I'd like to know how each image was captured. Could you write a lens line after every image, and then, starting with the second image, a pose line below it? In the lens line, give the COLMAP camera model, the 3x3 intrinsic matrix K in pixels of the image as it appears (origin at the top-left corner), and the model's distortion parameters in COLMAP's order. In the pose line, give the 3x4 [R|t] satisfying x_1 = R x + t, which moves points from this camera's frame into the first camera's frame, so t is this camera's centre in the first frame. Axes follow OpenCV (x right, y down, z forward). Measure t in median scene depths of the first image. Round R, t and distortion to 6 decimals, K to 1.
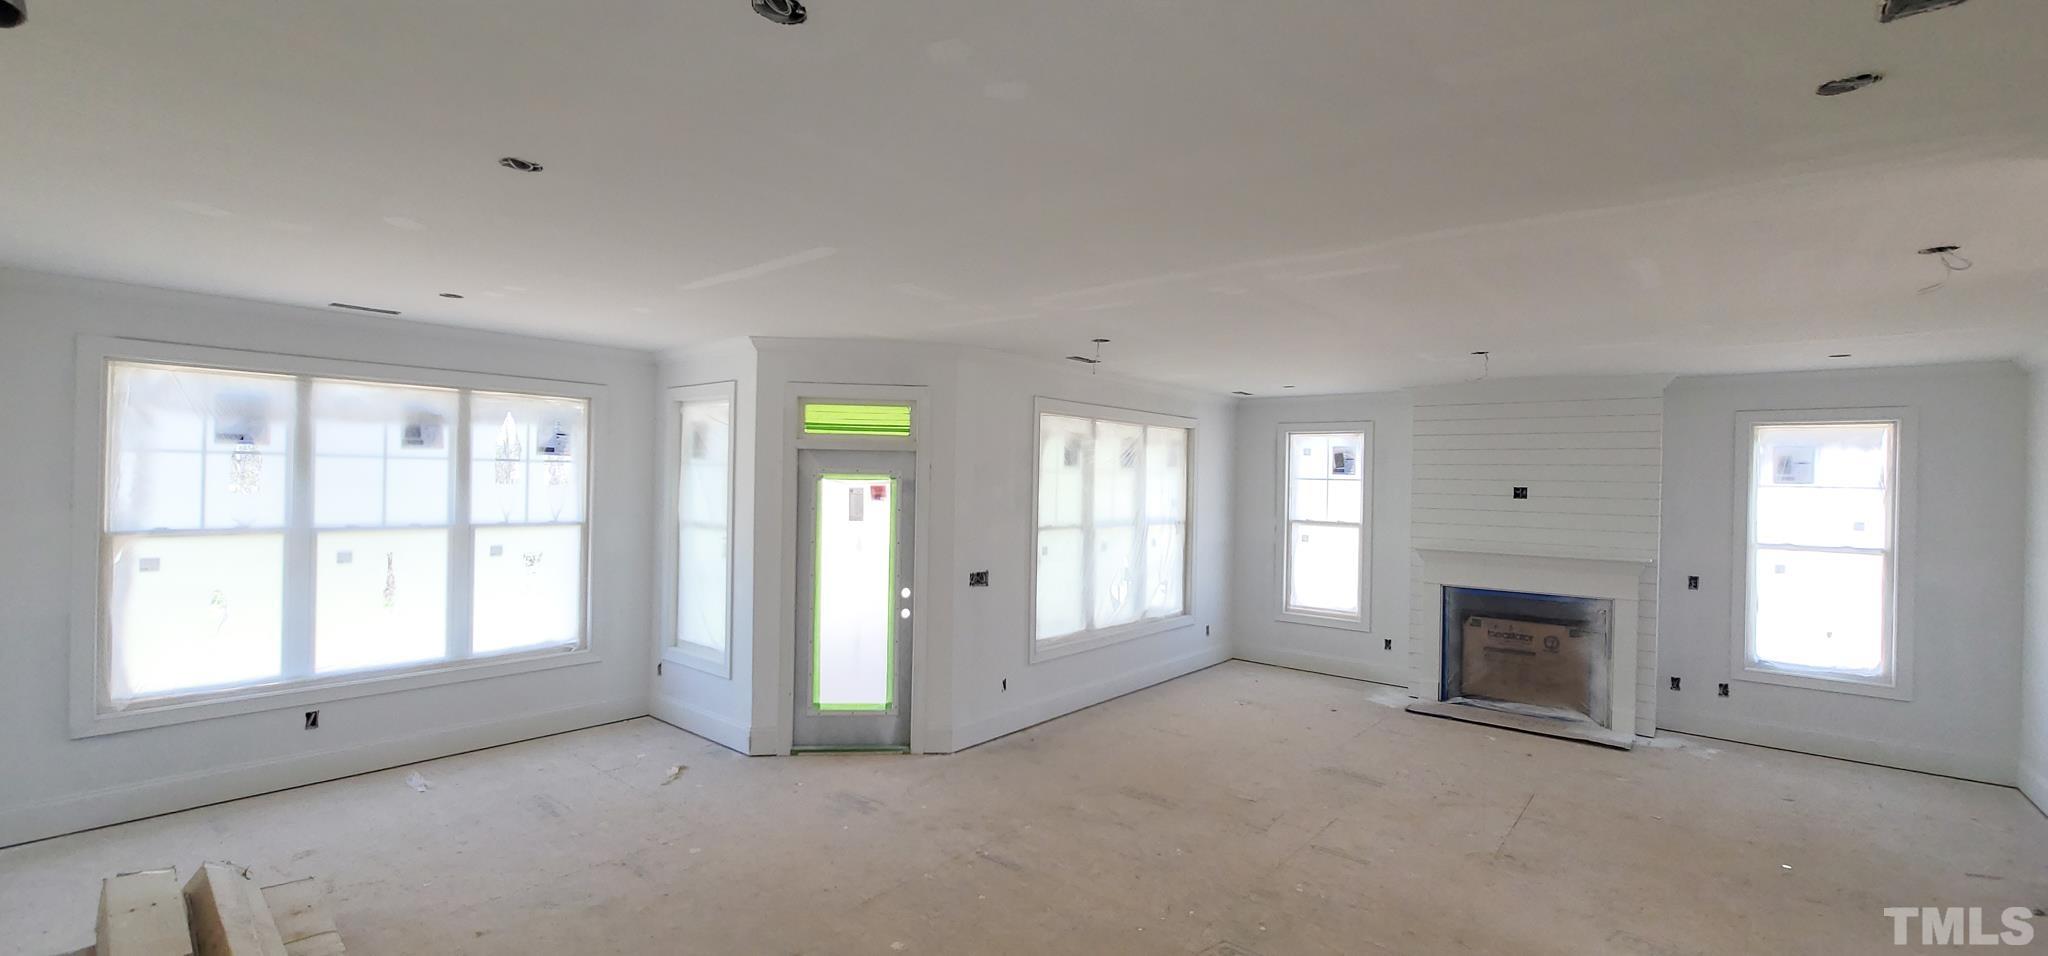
lens RADIAL K [[843.1, 0, 1015.6], [0, 843.1, 482.5], [0, 0, 1]] dist [0.000443, -0.000267]
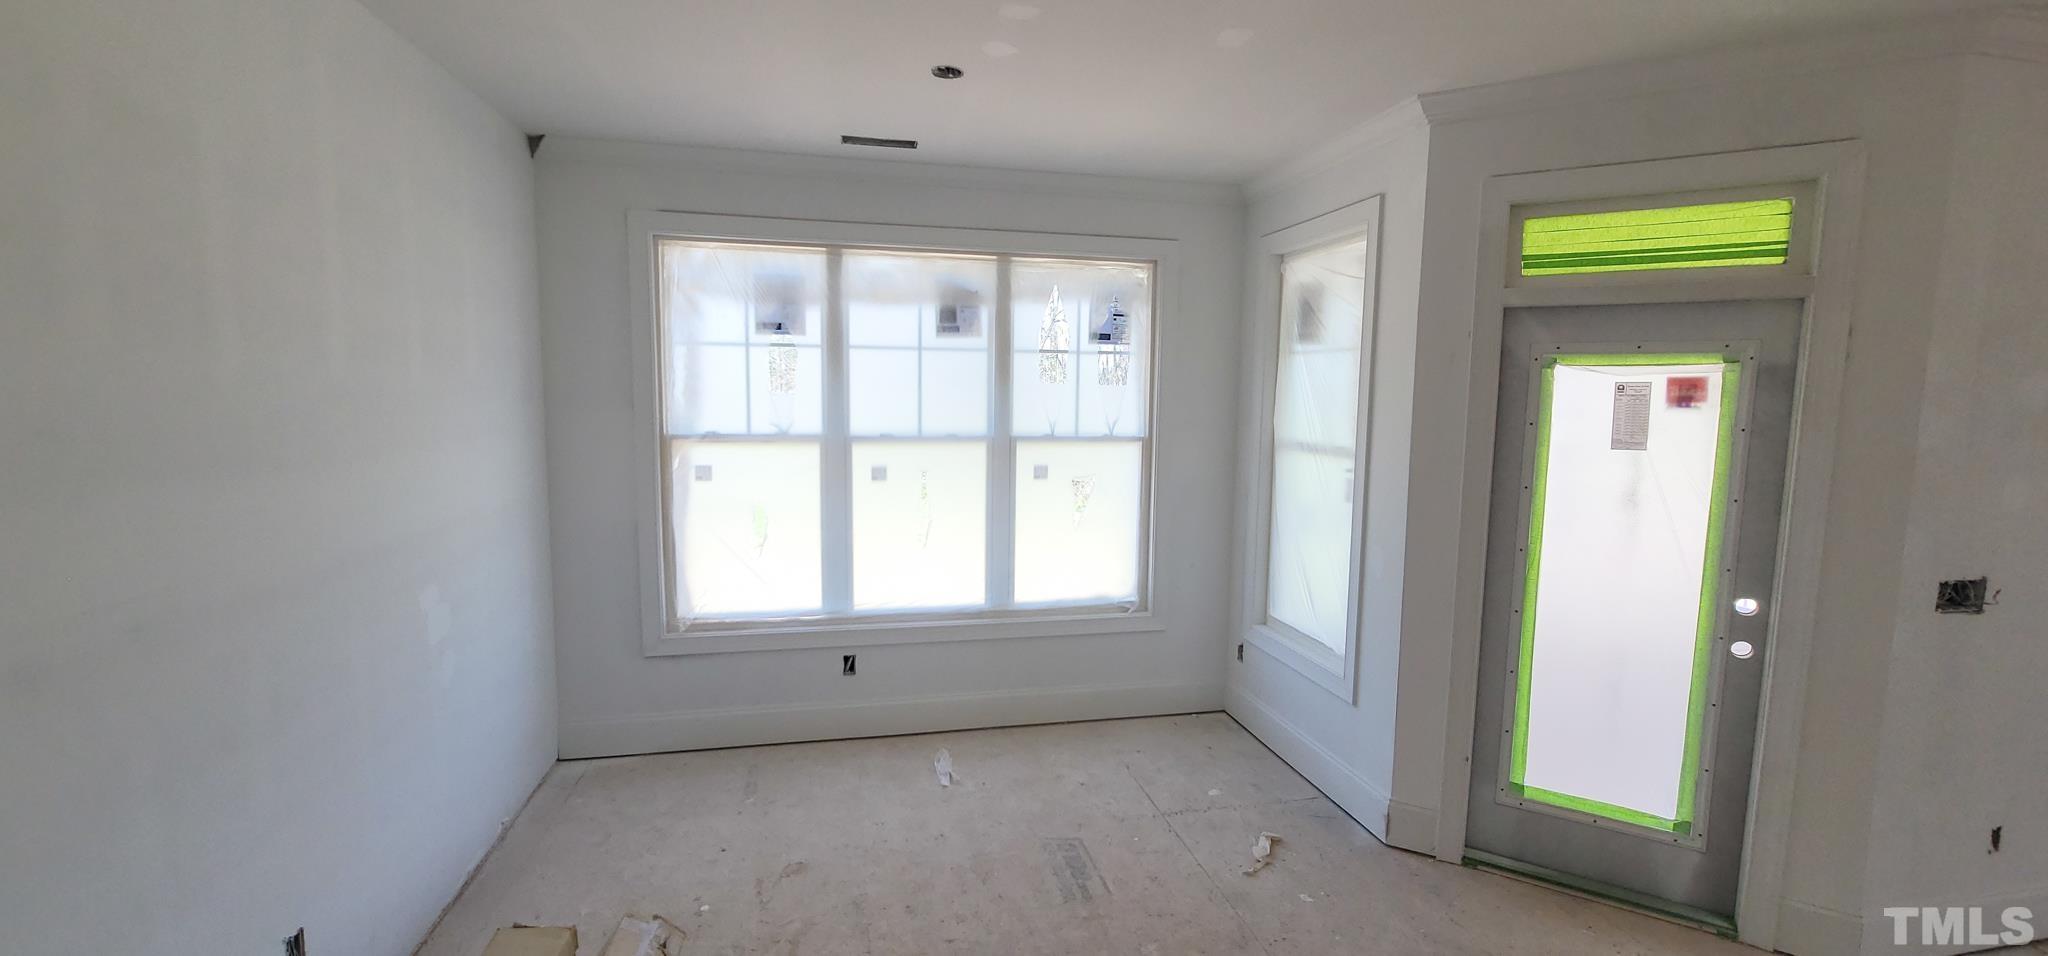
lens RADIAL K [[843.1, 0, 1037.7], [0, 843.1, 481.7], [0, 0, 1]] dist [0.000443, -0.000267]
pose [[0.808453, 0.057039, -0.585791, -0.180051], [-0.000511, 0.995360, 0.096215, 0.016985], [0.588561, -0.077486, 0.804731, 0.401152]]
